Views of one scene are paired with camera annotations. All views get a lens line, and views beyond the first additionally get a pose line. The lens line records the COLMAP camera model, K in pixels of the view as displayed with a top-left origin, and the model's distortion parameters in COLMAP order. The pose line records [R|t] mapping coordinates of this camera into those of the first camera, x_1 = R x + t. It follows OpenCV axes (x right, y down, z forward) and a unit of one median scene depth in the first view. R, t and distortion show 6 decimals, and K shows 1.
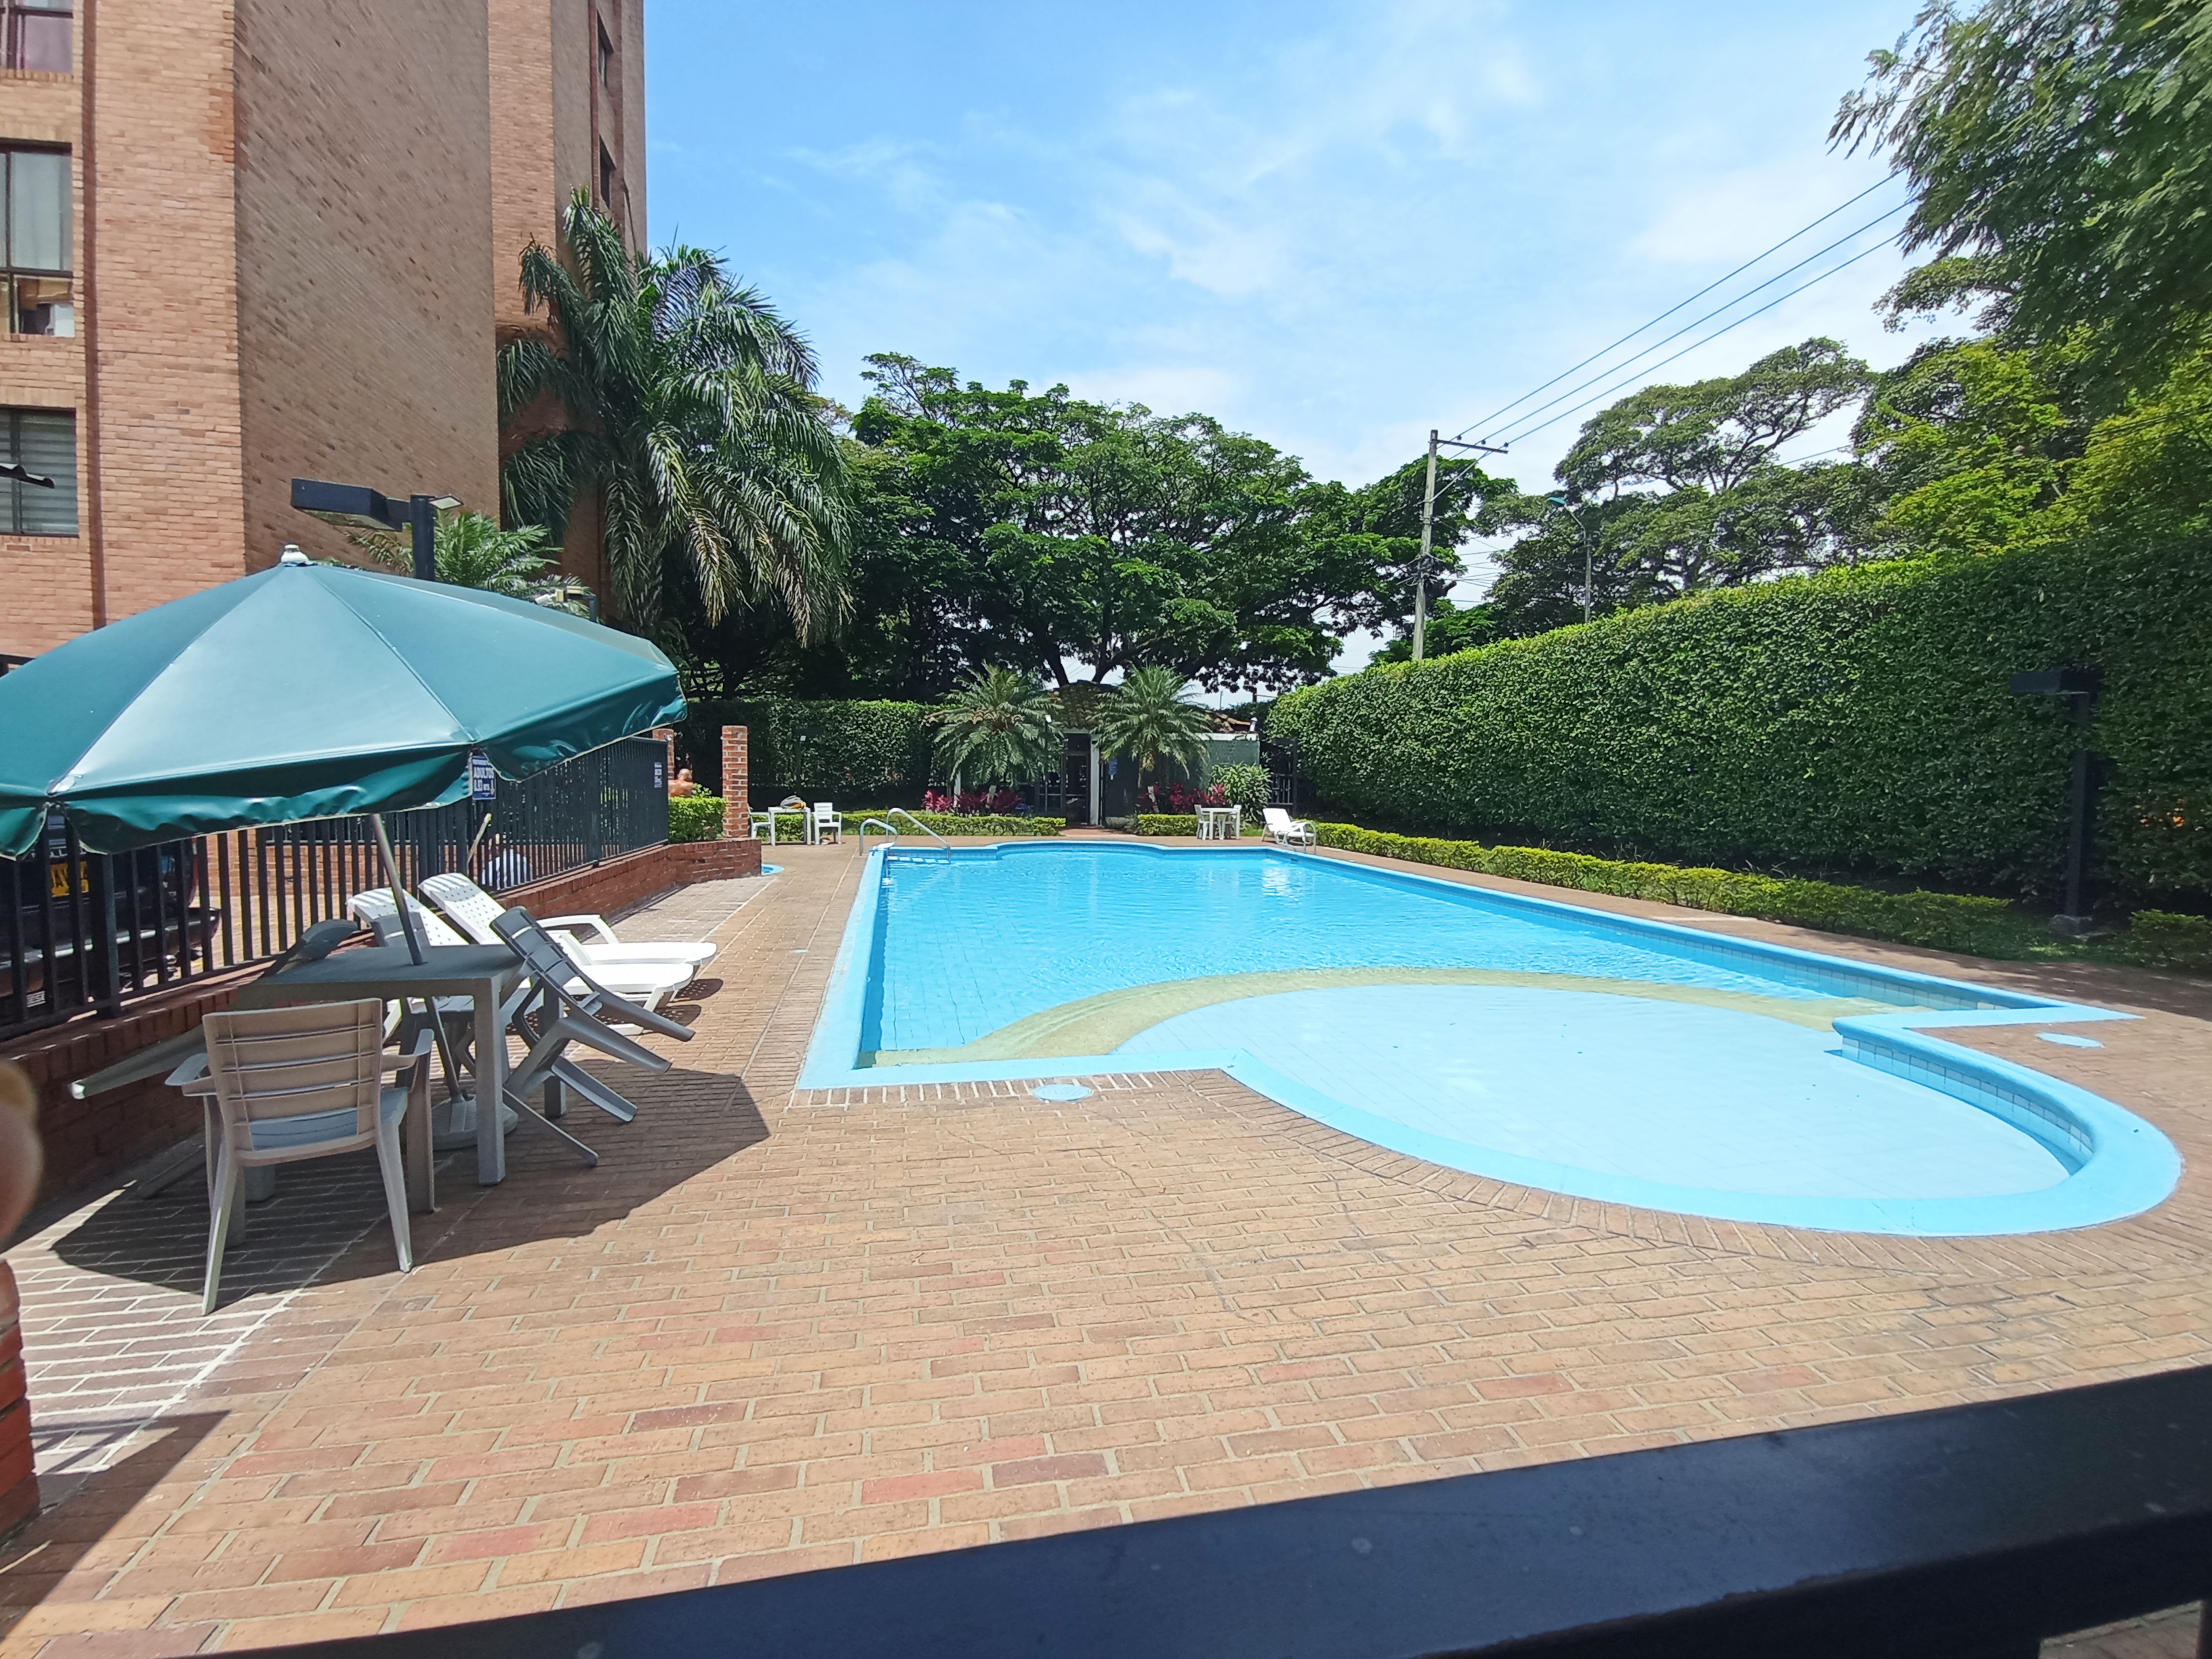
lens RADIAL K [[998.2, 0, 1101.1], [0, 998.2, 829.2], [0, 0, 1]] dist [-0.024722, 0.004259]
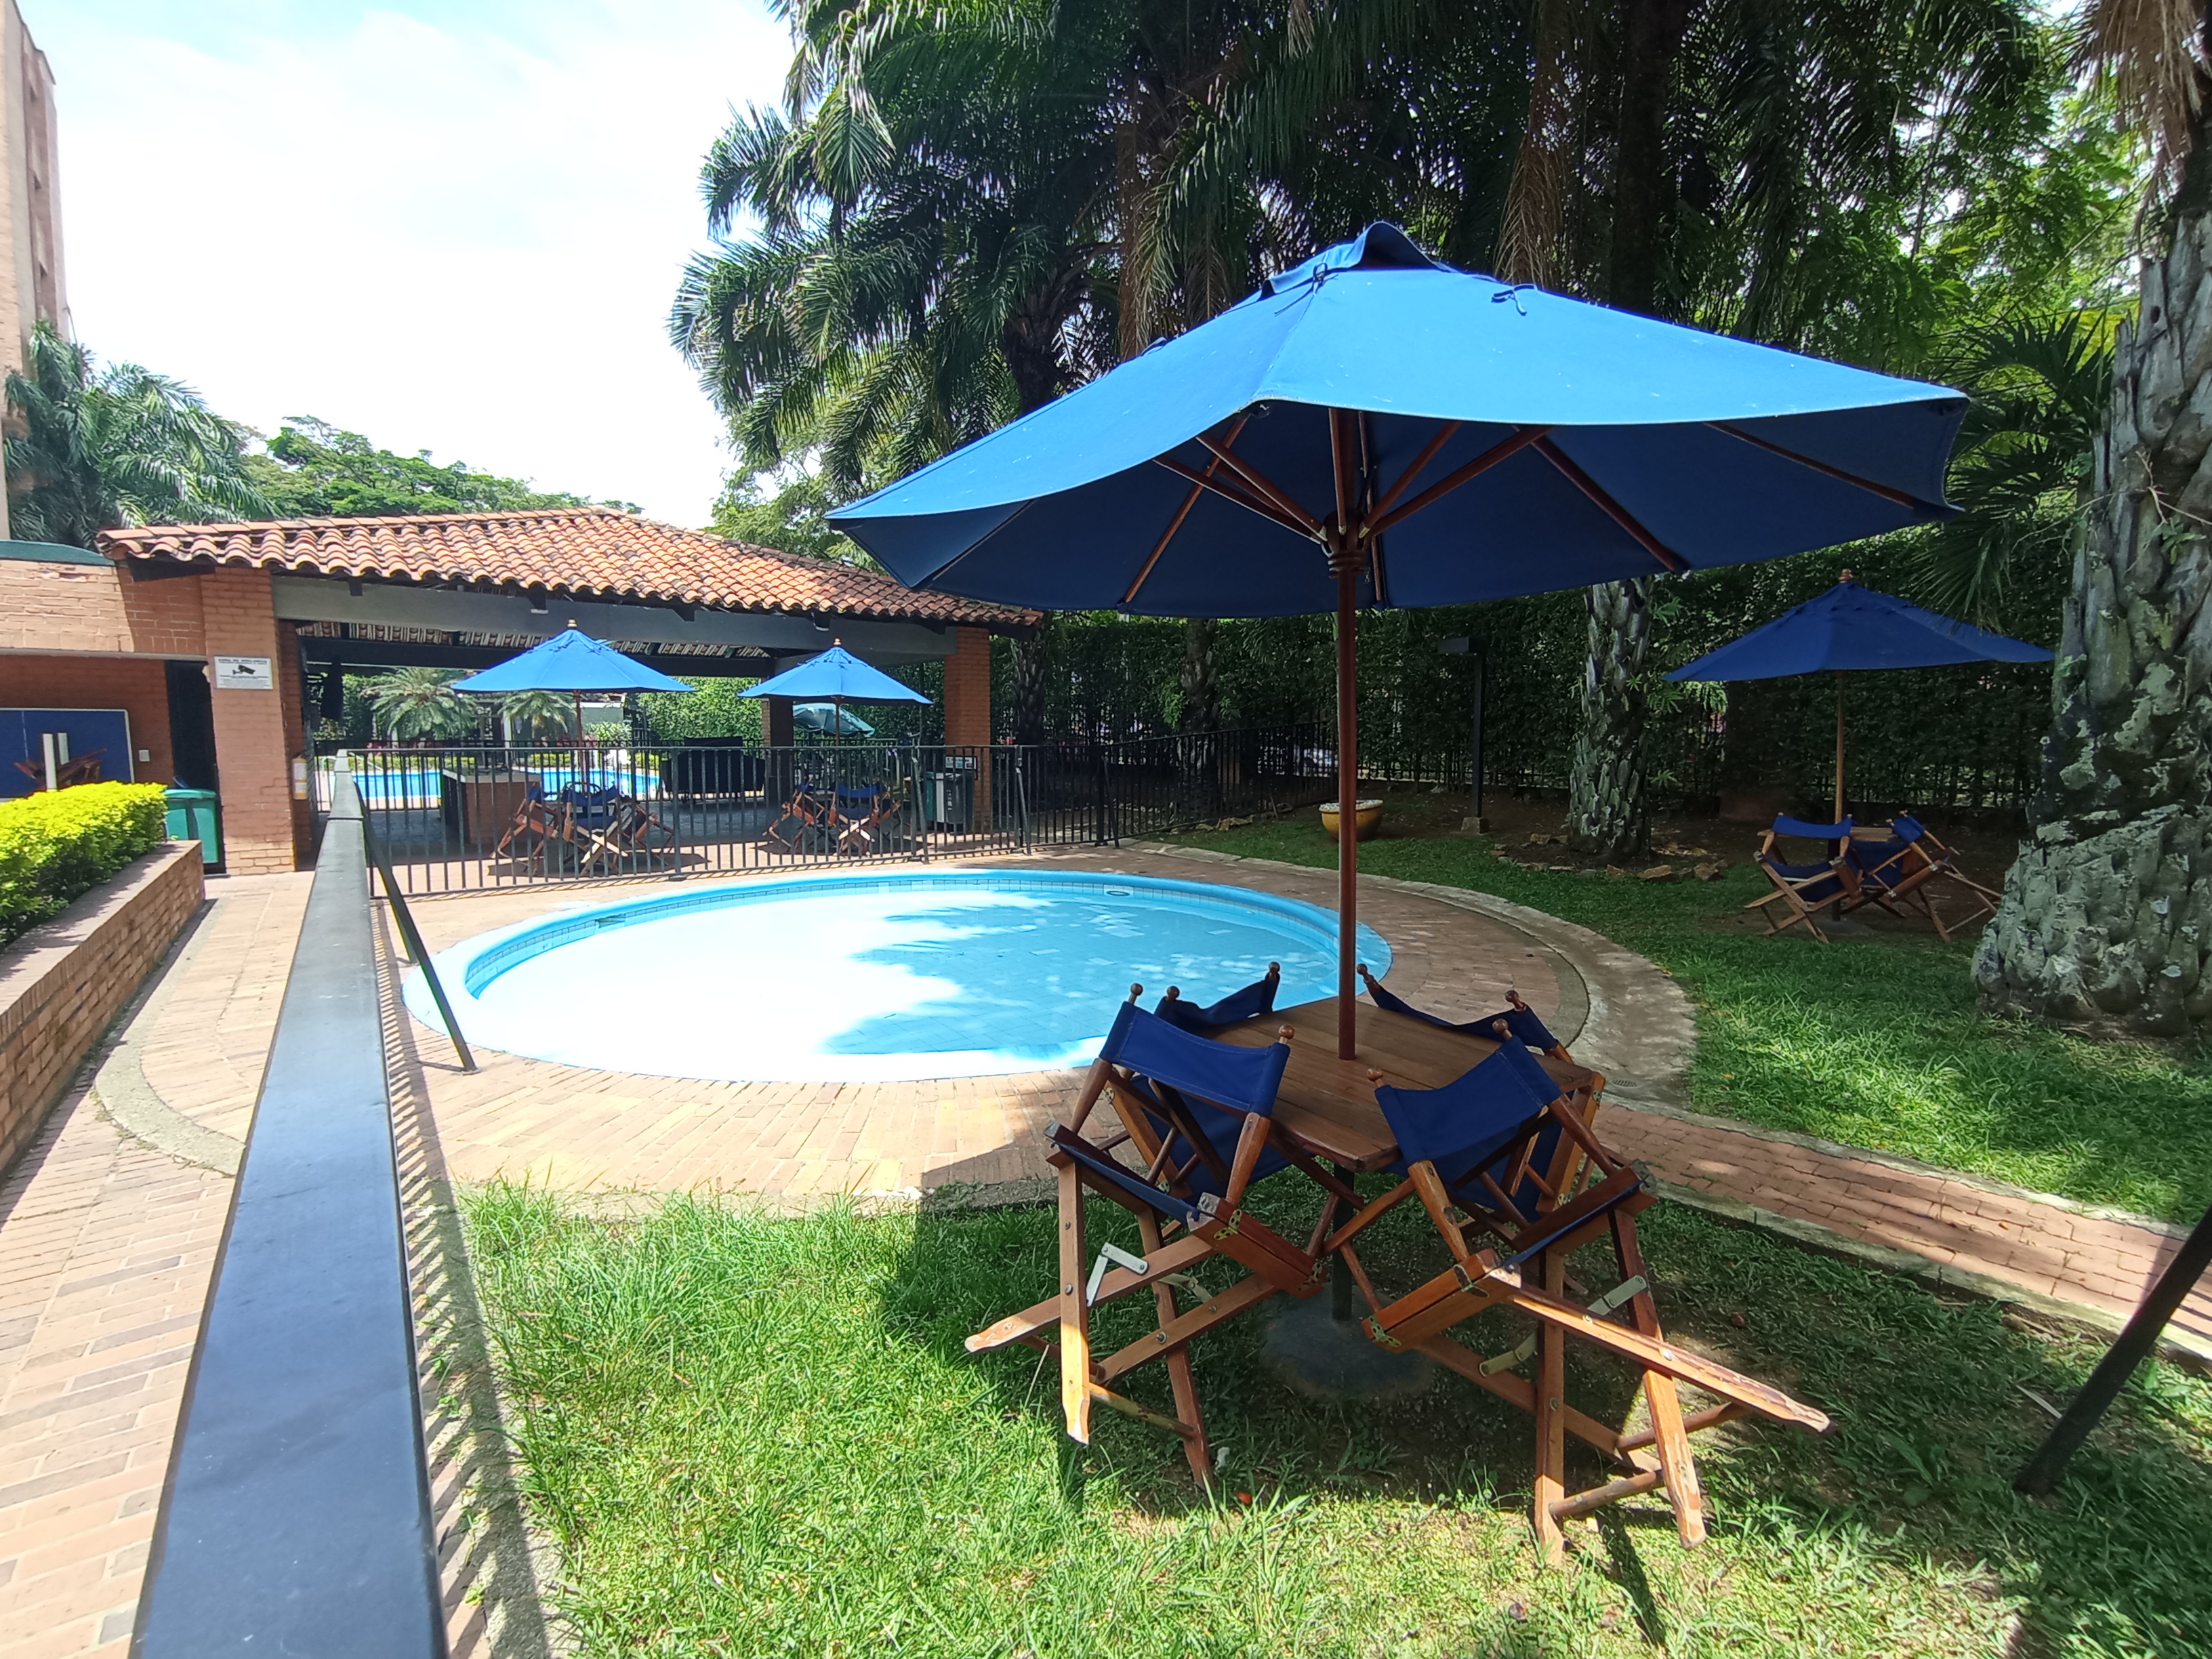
lens RADIAL K [[998.2, 0, 1125.6], [0, 998.2, 842.0], [0, 0, 1]] dist [-0.024722, 0.004259]
pose [[0.883918, -0.063529, 0.463307, 0.130301], [0.035229, 0.996960, 0.069492, 0.046650], [-0.466313, -0.045103, 0.883469, -0.818134]]
